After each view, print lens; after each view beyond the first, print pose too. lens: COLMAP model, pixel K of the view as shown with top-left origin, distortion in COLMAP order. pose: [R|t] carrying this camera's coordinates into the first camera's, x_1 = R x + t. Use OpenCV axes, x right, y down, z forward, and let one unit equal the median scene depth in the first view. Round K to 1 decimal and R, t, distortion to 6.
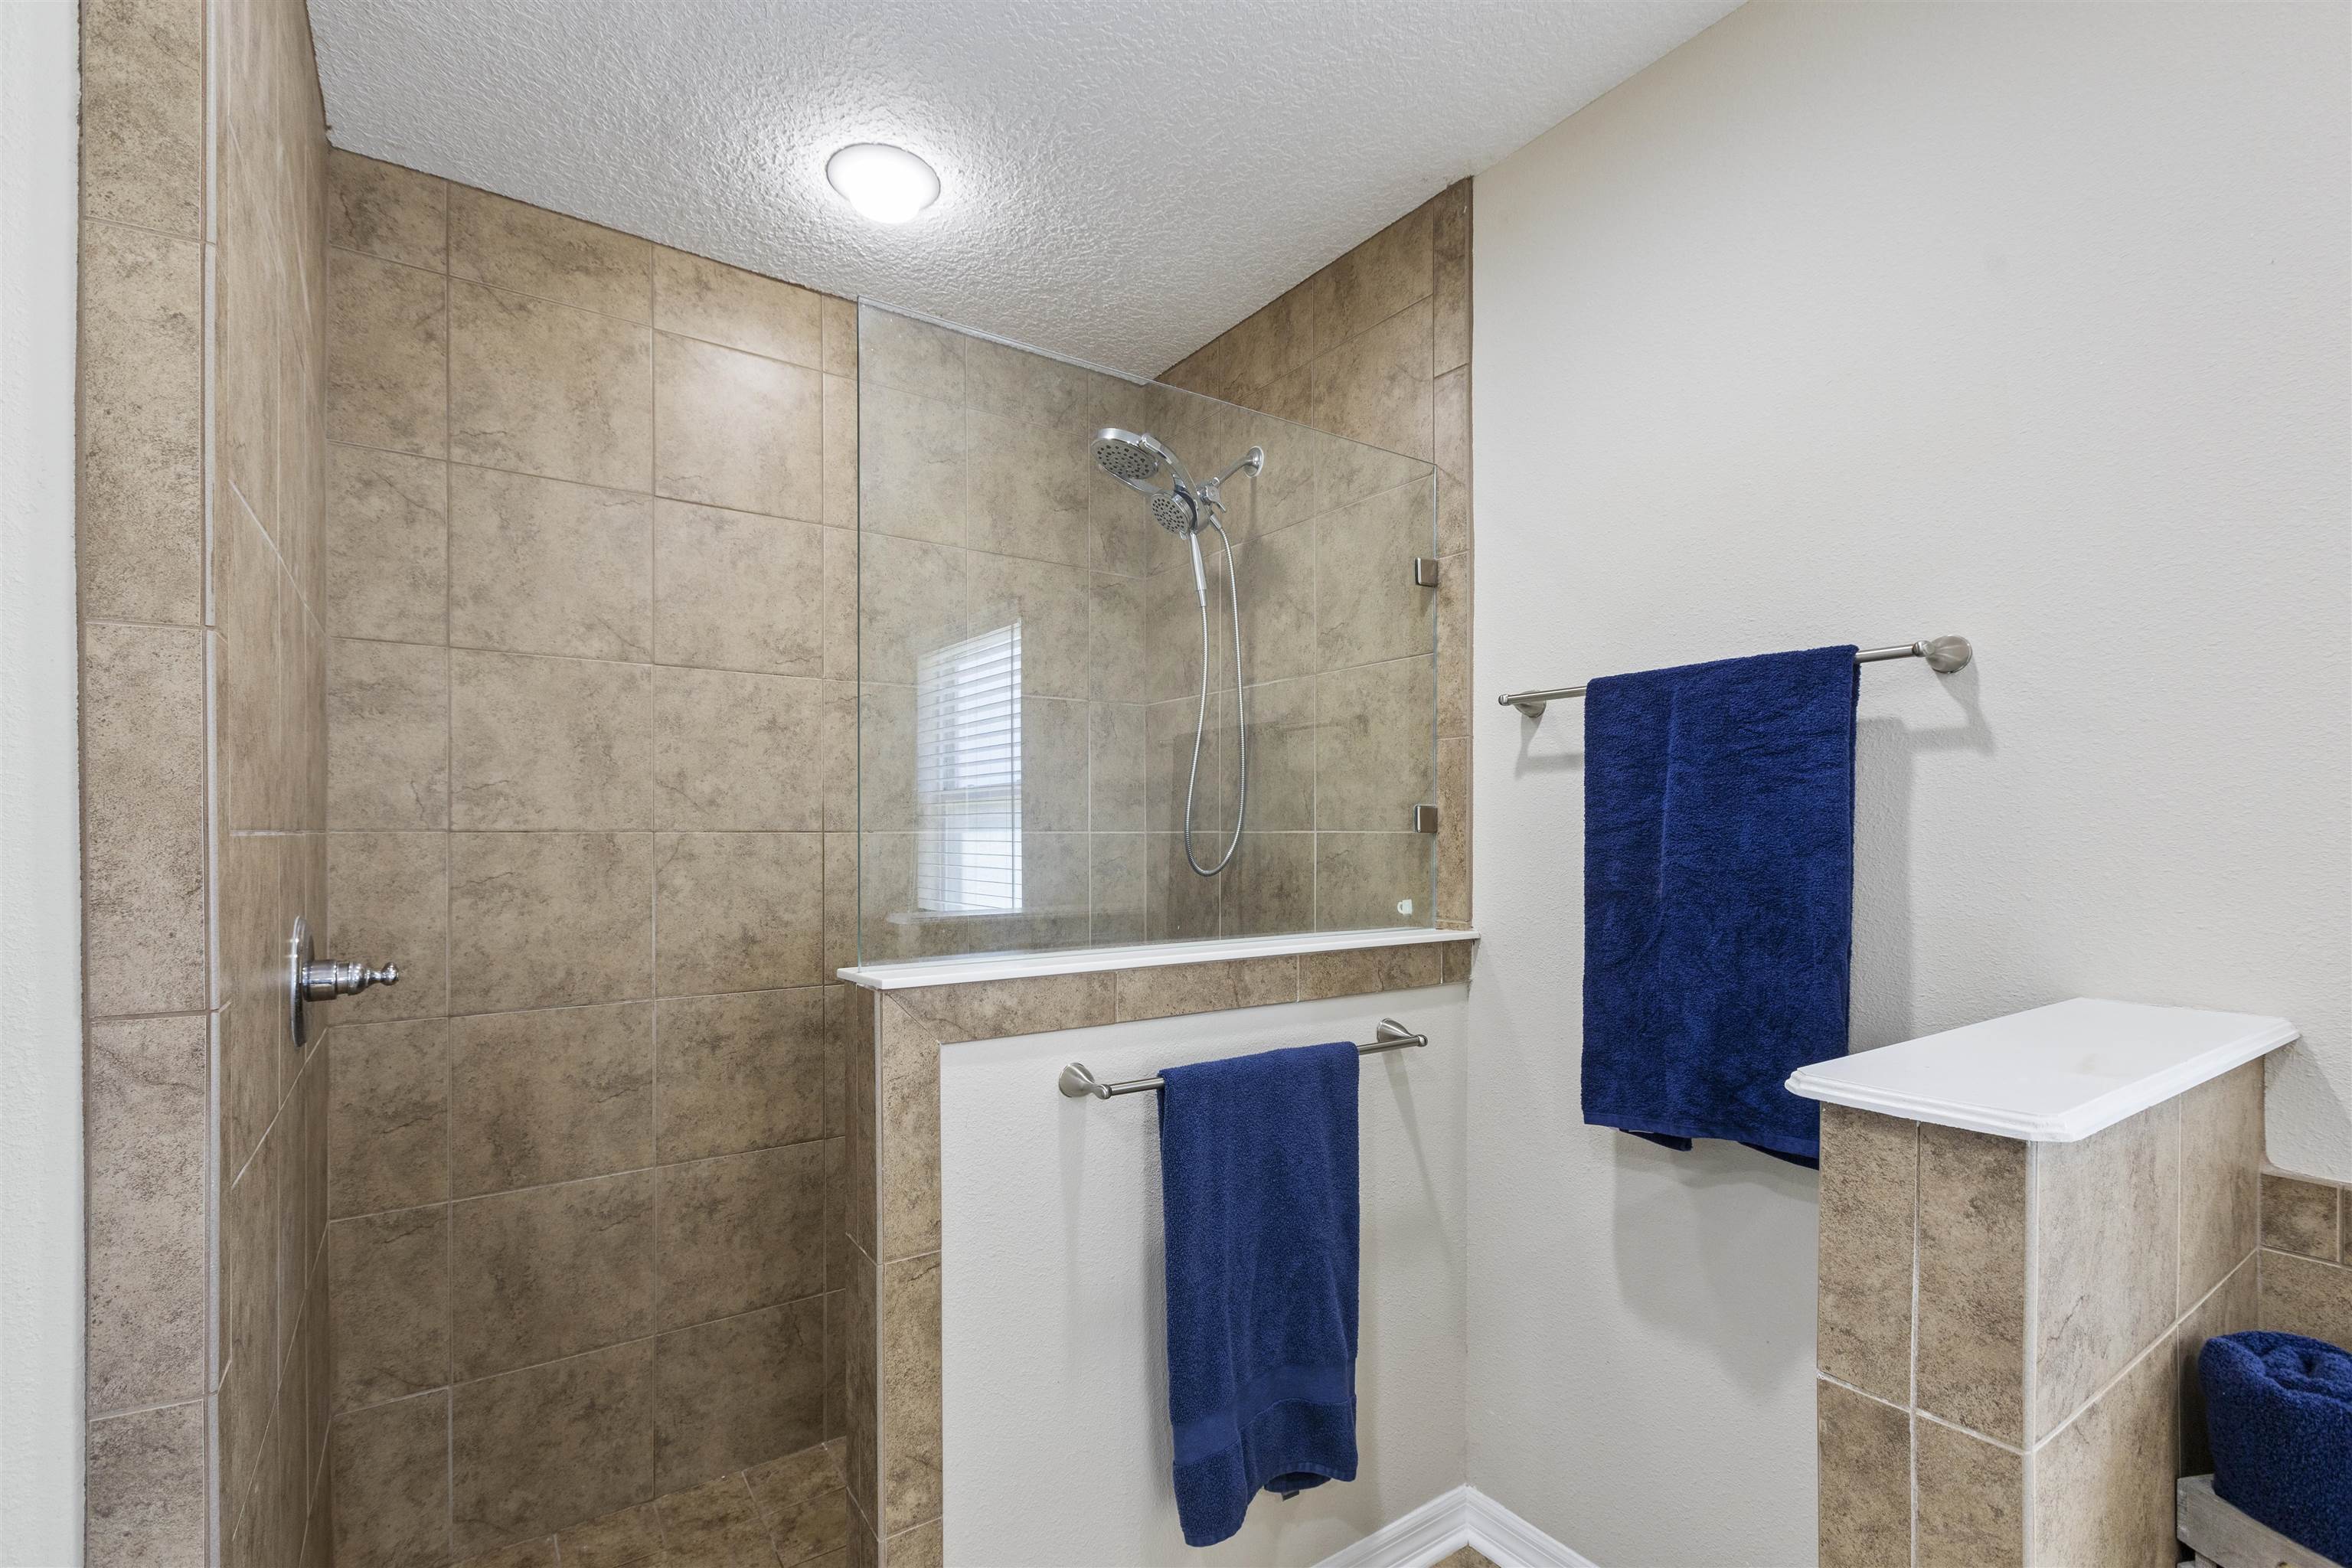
lens RADIAL K [[1060.0, 0, 1182.5], [0, 1060.0, 836.9], [0, 0, 1]] dist [0.001957, 0.000050]
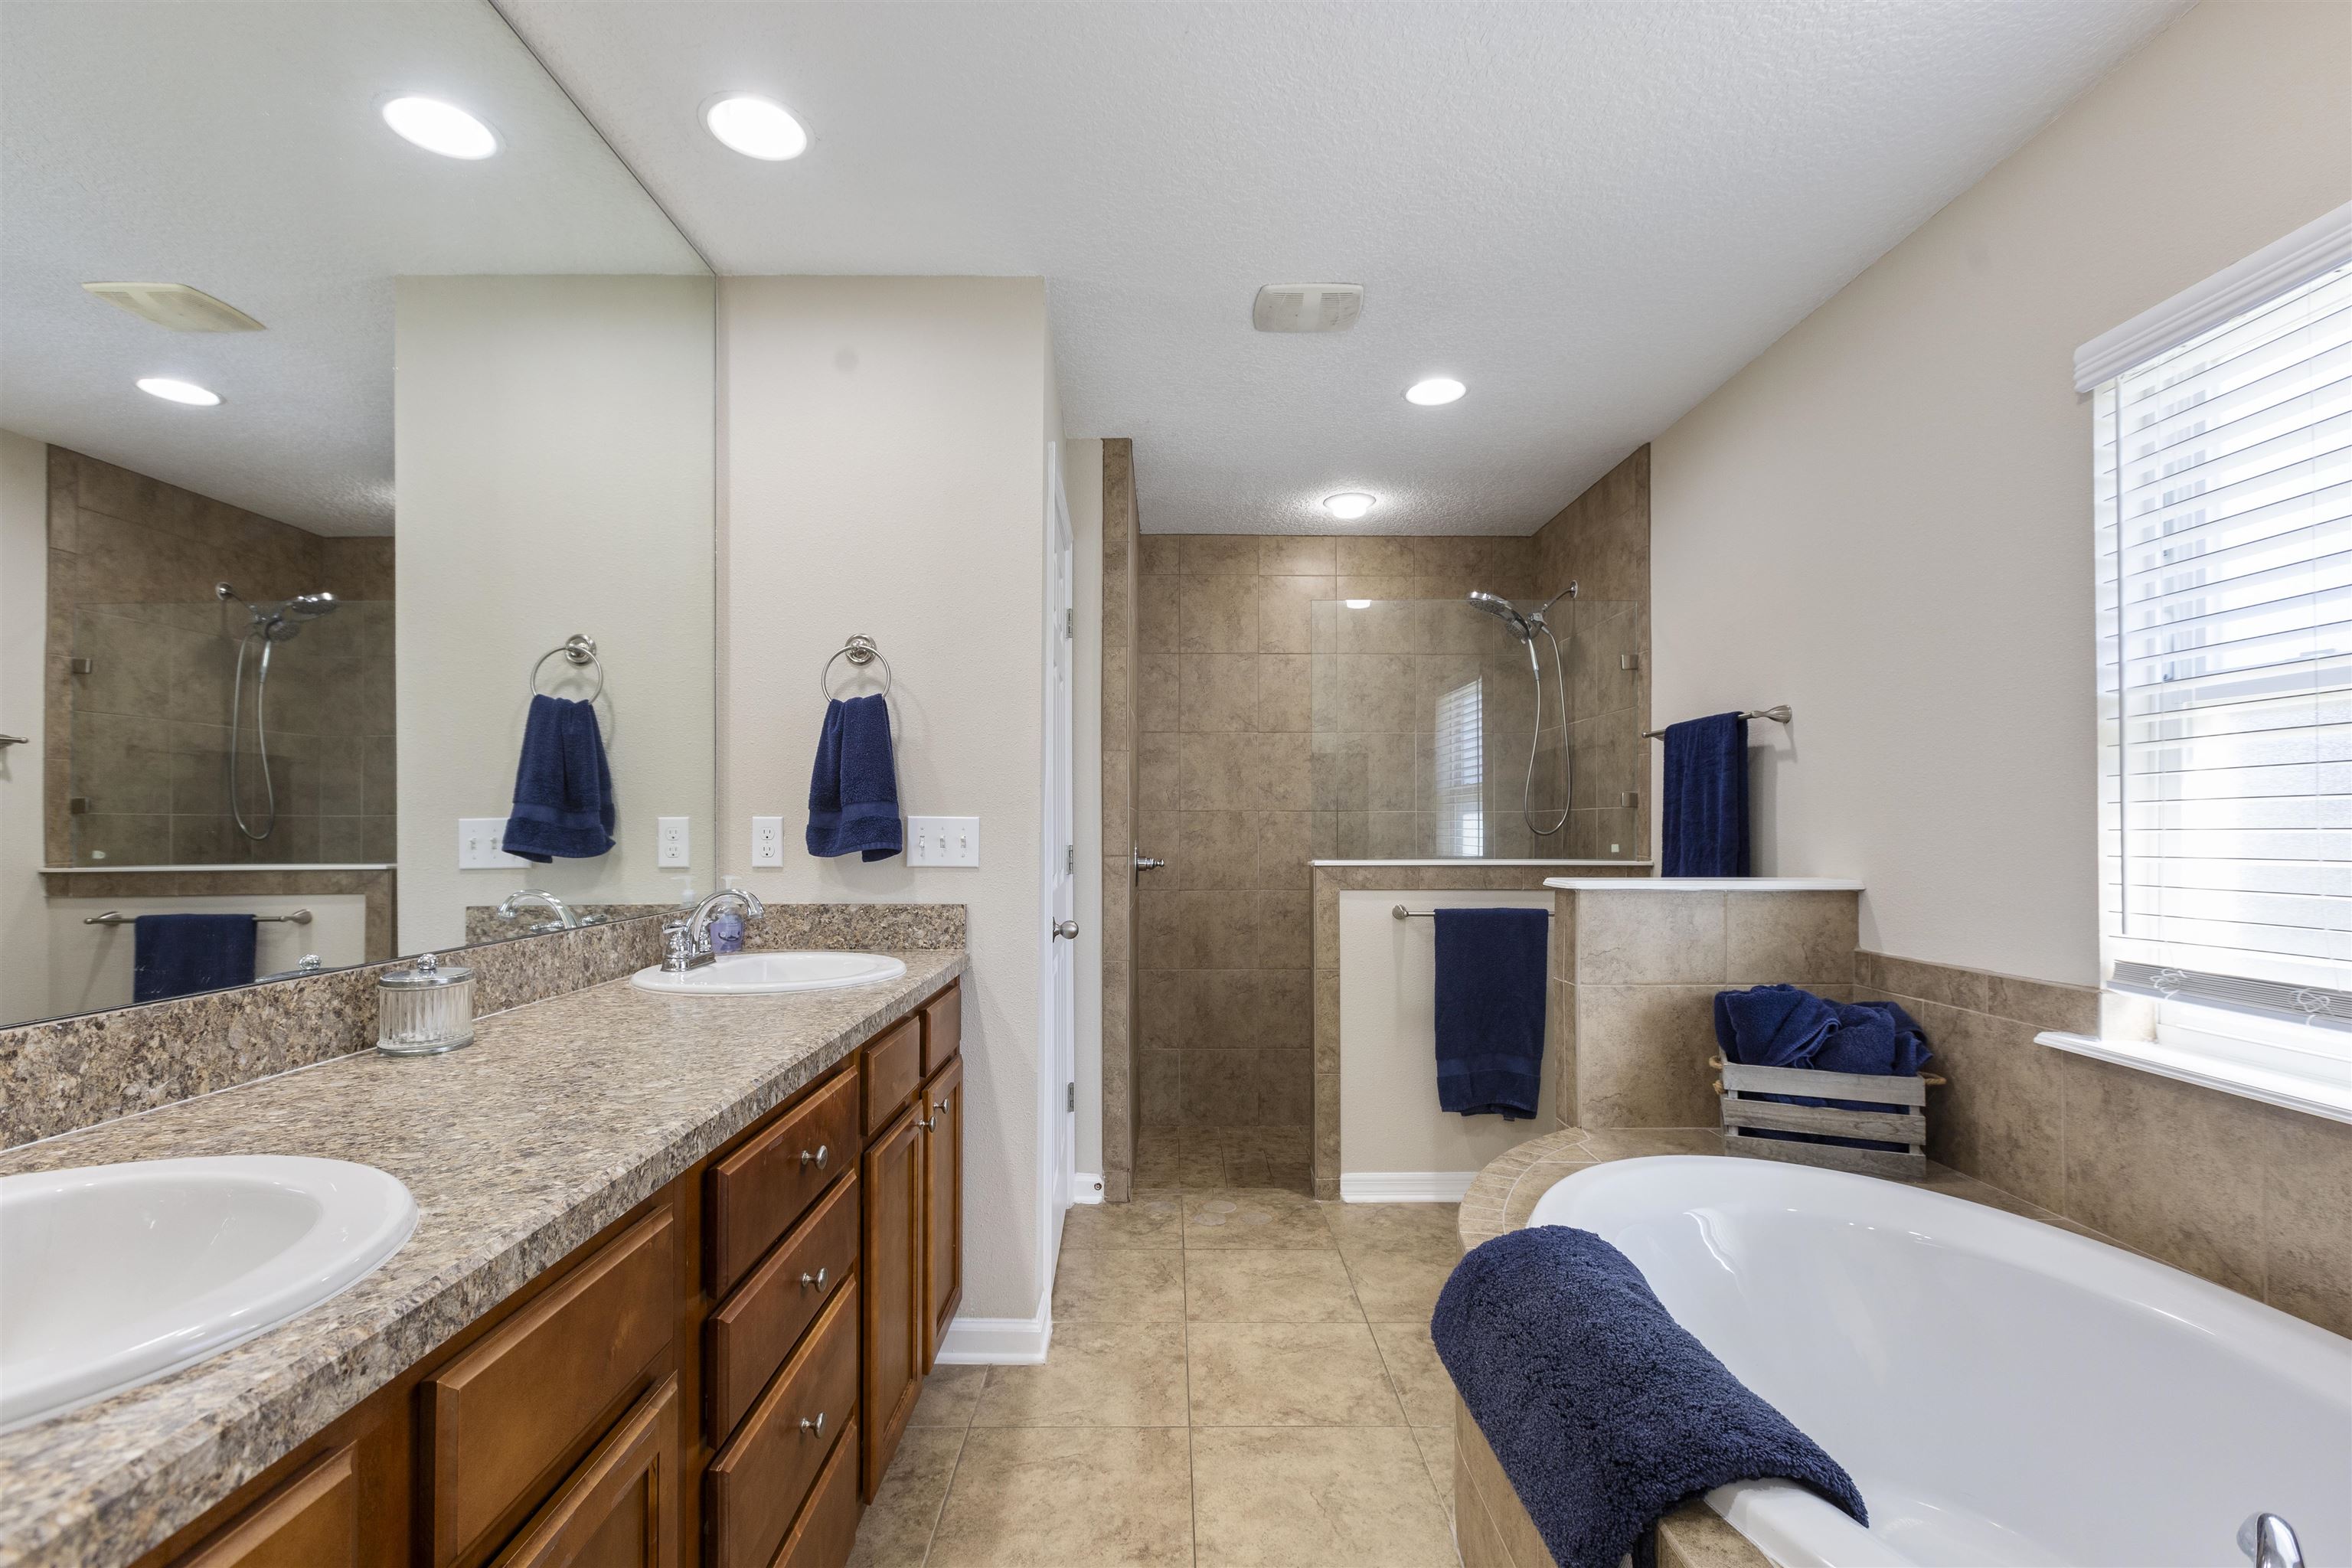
lens RADIAL K [[1060.0, 0, 1175.4], [0, 1060.0, 805.3], [0, 0, 1]] dist [0.001957, 0.000050]
pose [[0.824097, -0.012286, -0.566316, 0.604047], [-0.001643, 0.999709, -0.024079, 0.036783], [0.566447, 0.020774, 0.823836, -0.899140]]
